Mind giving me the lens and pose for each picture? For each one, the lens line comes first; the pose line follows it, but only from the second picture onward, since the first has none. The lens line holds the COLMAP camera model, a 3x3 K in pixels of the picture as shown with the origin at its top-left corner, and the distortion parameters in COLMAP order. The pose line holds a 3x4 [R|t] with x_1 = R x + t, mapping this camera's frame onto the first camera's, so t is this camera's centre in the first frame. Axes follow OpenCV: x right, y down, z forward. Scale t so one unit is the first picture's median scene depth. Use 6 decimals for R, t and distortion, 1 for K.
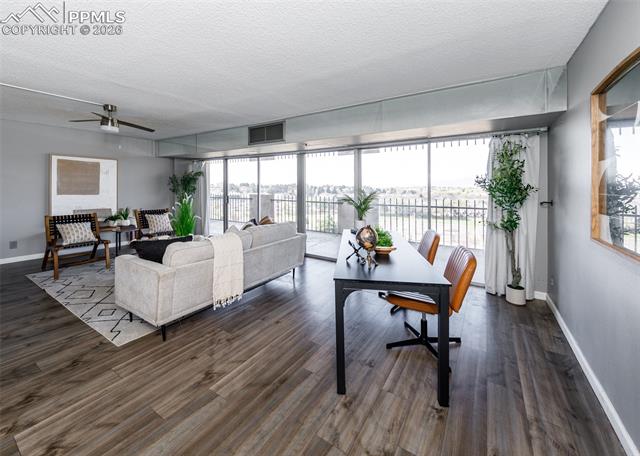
lens RADIAL K [[262.1, 0, 310.8], [0, 262.1, 193.5], [0, 0, 1]] dist [0.001458, 0.000050]
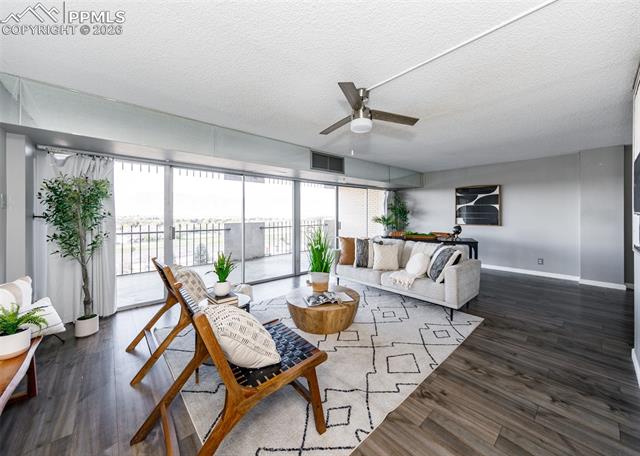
lens RADIAL K [[238.8, 0, 328.0], [0, 238.8, 226.9], [0, 0, 1]] dist [0.038845, -0.000002]
pose [[0.237983, -0.063646, 0.969182, -1.402146], [0.028250, 0.997882, 0.058594, -0.029561], [-0.970858, 0.013435, 0.239277, 0.944892]]
